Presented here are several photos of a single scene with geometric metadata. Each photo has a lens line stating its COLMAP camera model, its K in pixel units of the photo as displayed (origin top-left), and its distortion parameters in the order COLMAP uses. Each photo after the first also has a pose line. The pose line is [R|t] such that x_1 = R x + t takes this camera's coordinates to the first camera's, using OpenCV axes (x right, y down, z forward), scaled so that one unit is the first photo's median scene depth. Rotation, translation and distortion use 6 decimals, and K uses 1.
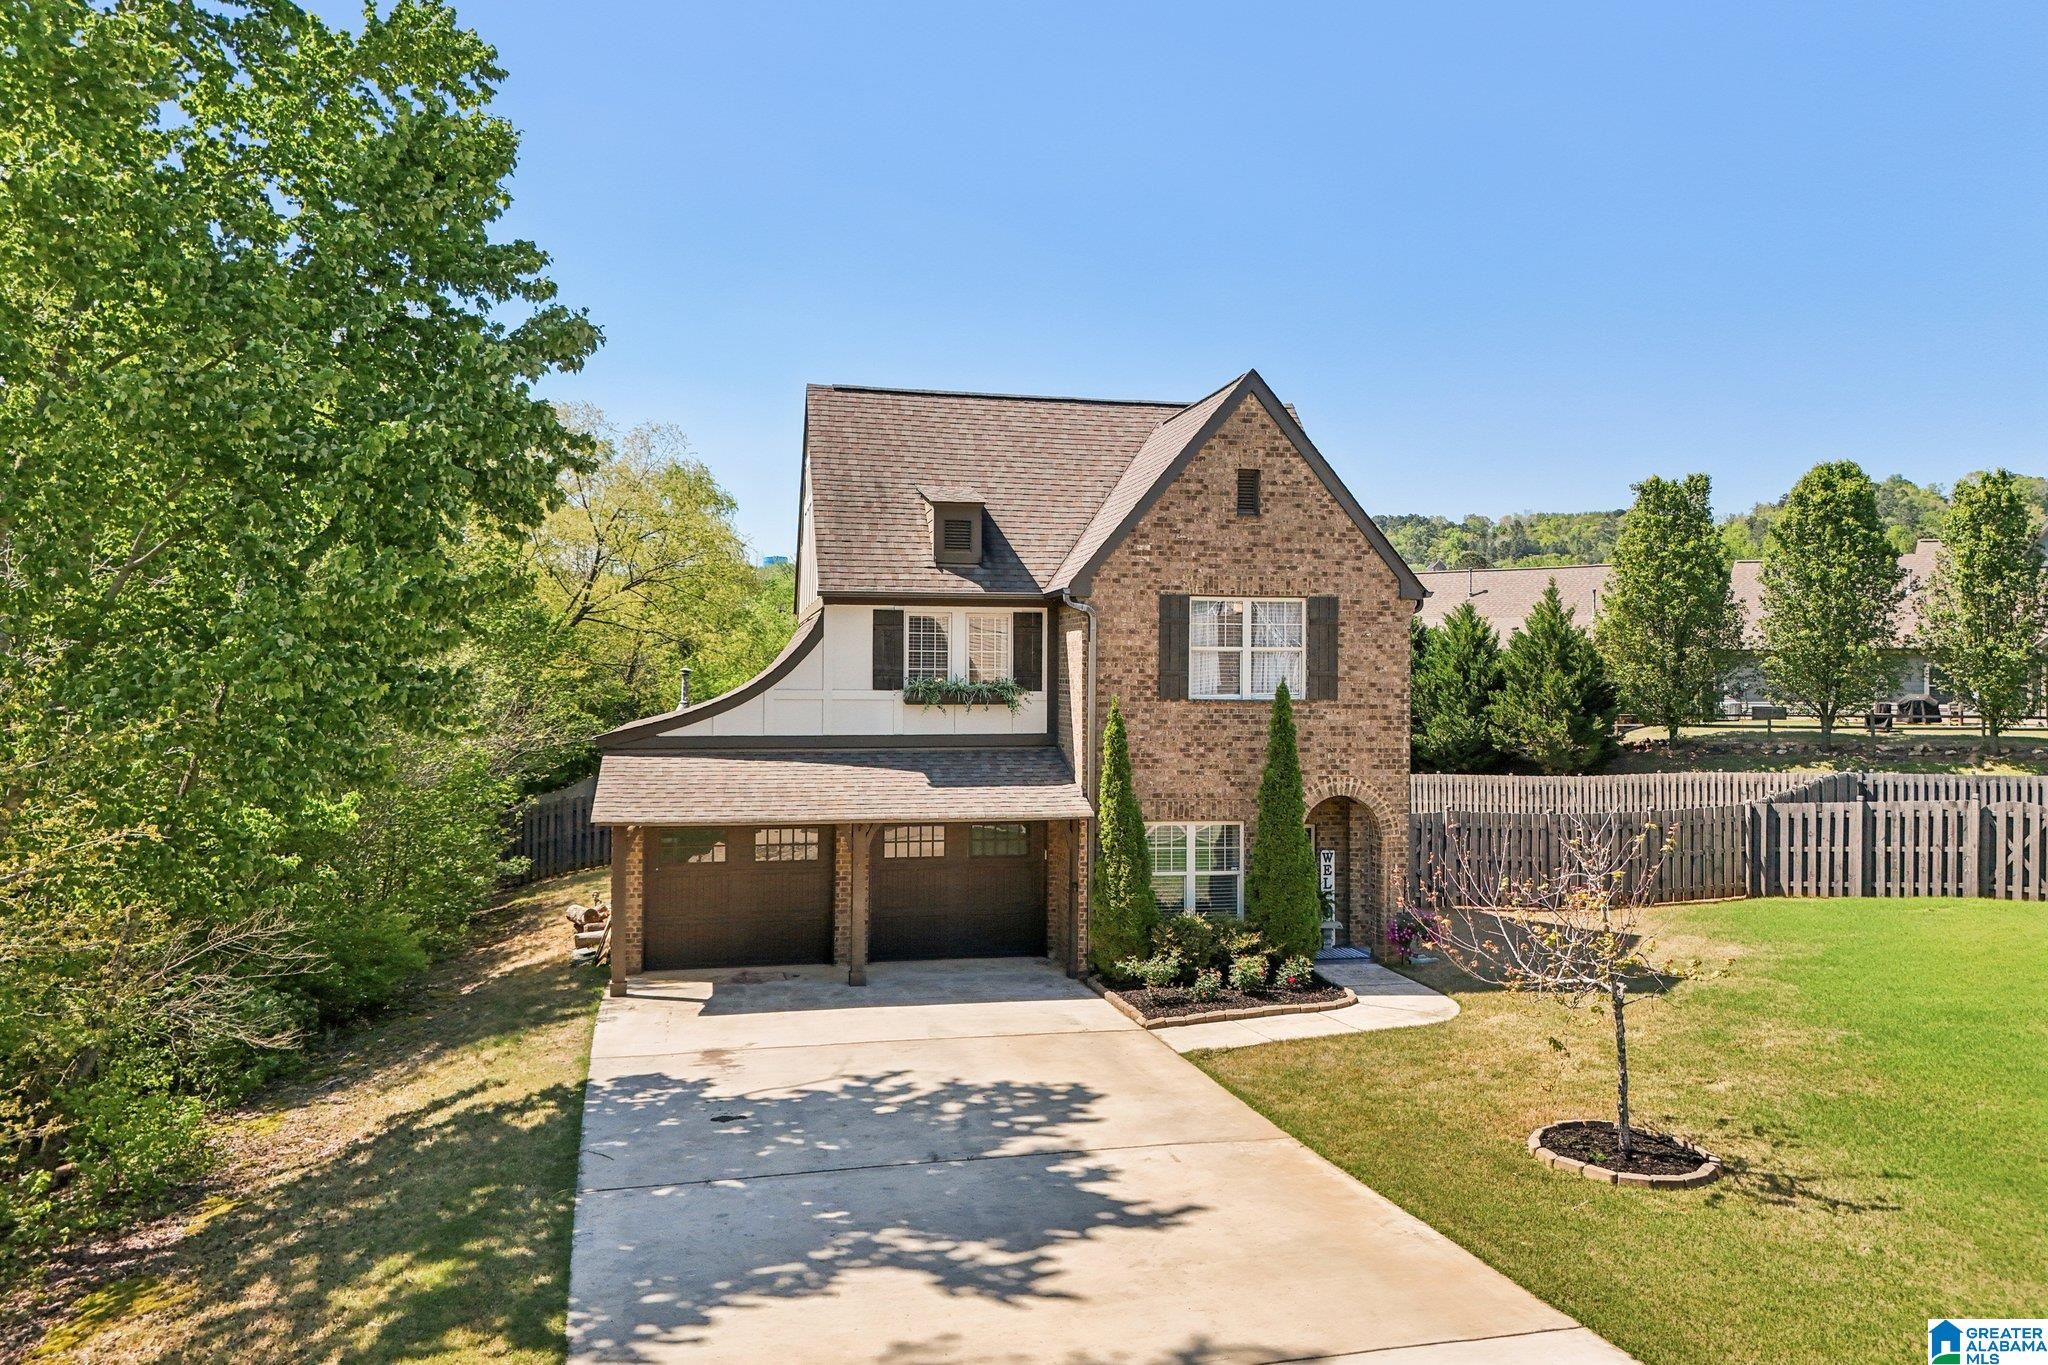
lens RADIAL K [[1439.7, 0, 1024.6], [0, 1439.7, 684.5], [0, 0, 1]] dist [0.042724, -0.000774]
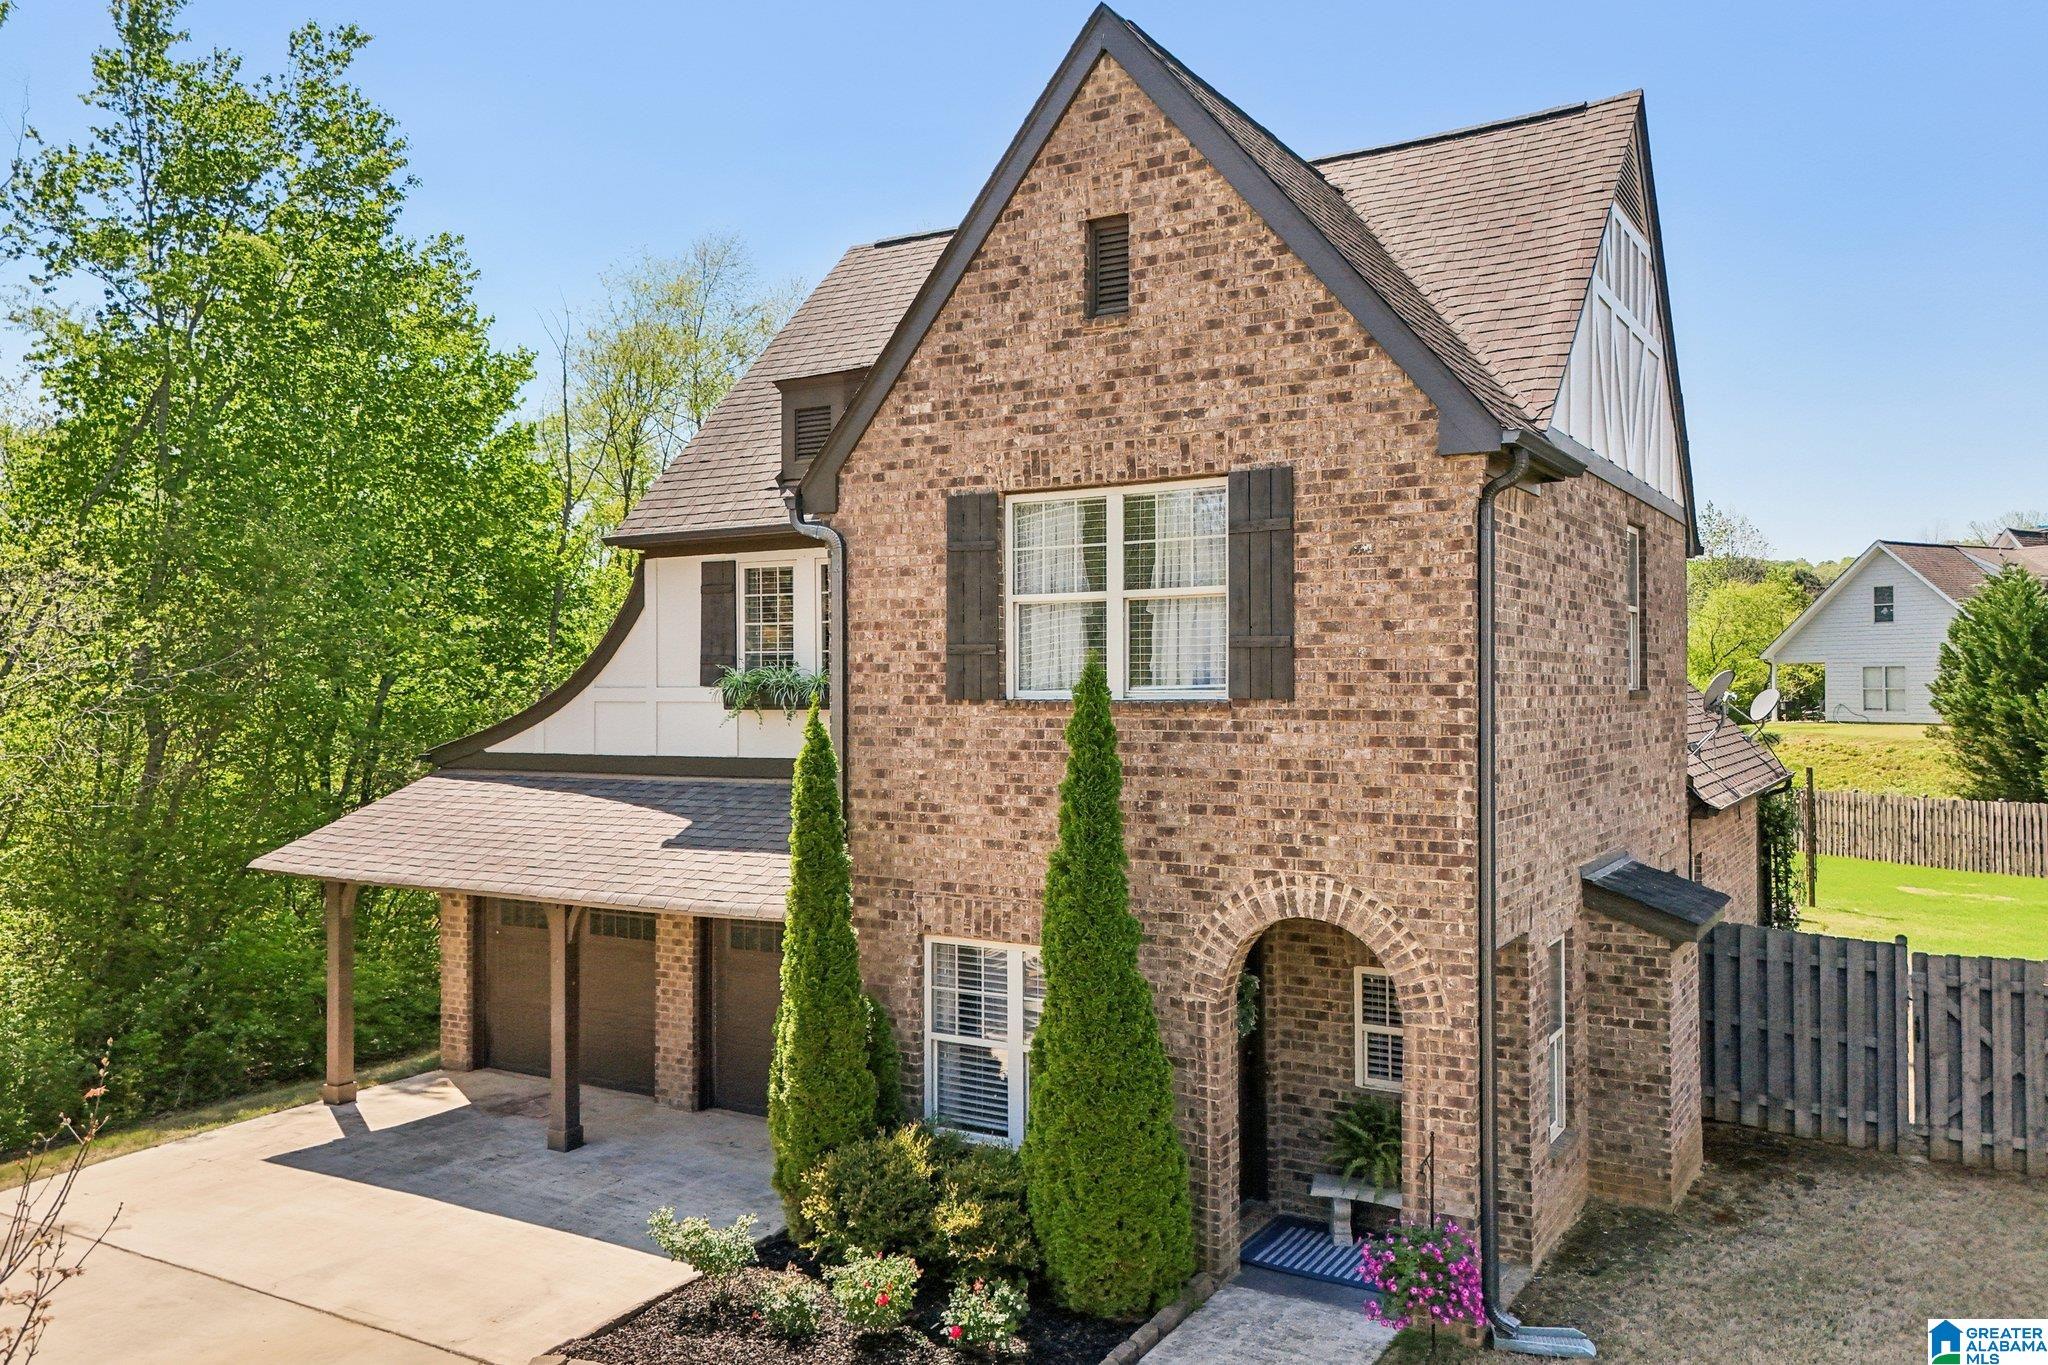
lens RADIAL K [[1439.7, 0, 1025.2], [0, 1439.7, 685.8], [0, 0, 1]] dist [0.042724, -0.000774]
pose [[0.771297, -0.008227, -0.636423, 0.435885], [0.011606, 0.999932, 0.001140, 0.004848], [0.636370, -0.008265, 0.771340, 0.610452]]
